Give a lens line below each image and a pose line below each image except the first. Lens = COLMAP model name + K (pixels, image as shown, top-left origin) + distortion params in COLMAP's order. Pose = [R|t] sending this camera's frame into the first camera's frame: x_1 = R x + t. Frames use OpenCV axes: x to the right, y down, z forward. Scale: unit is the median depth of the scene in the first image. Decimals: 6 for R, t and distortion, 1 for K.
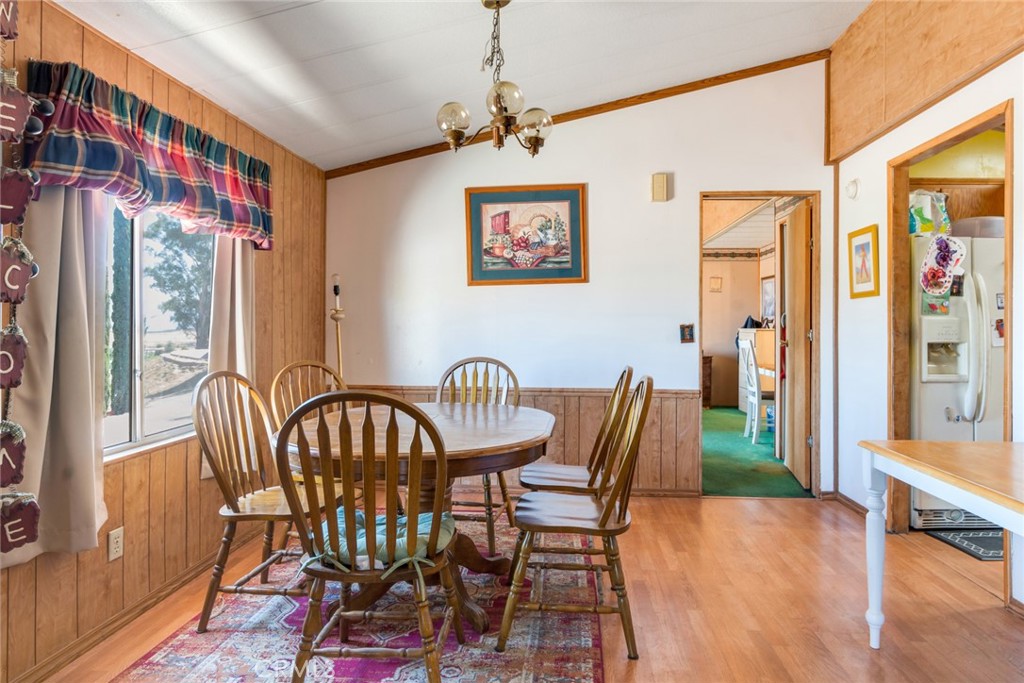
lens RADIAL K [[612.9, 0, 529.7], [0, 612.9, 324.4], [0, 0, 1]] dist [-0.009188, -0.002259]
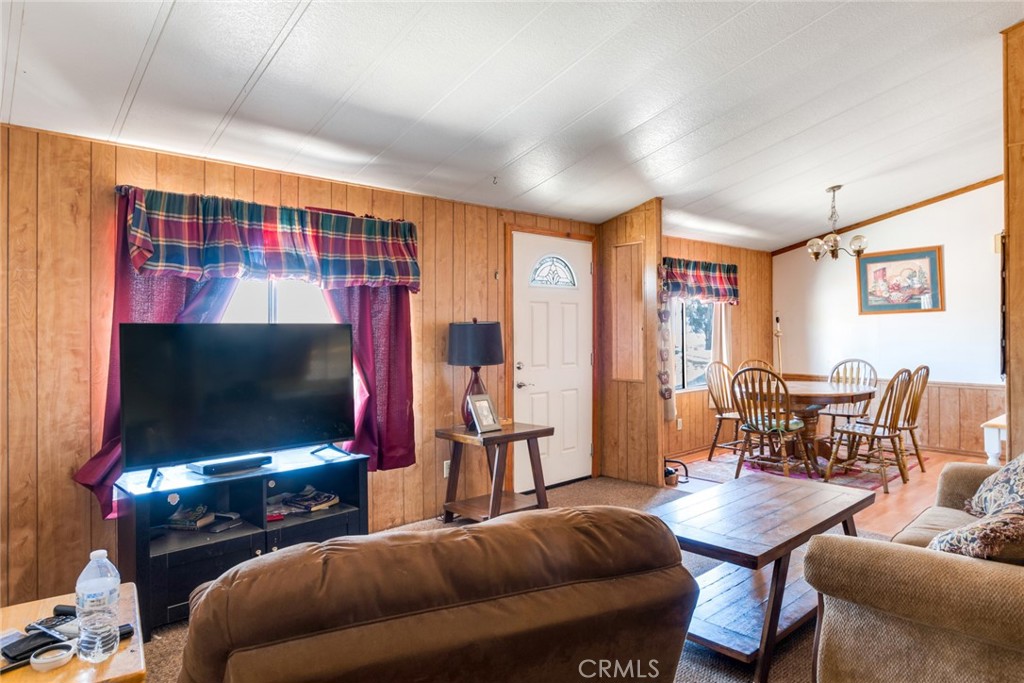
lens RADIAL K [[612.9, 0, 529.7], [0, 612.9, 324.4], [0, 0, 1]] dist [-0.009188, -0.002259]
pose [[0.711693, -0.014137, -0.702348, 0.550751], [0.011971, 0.999896, -0.007996, -0.047752], [0.702389, -0.002717, 0.711789, -1.013630]]
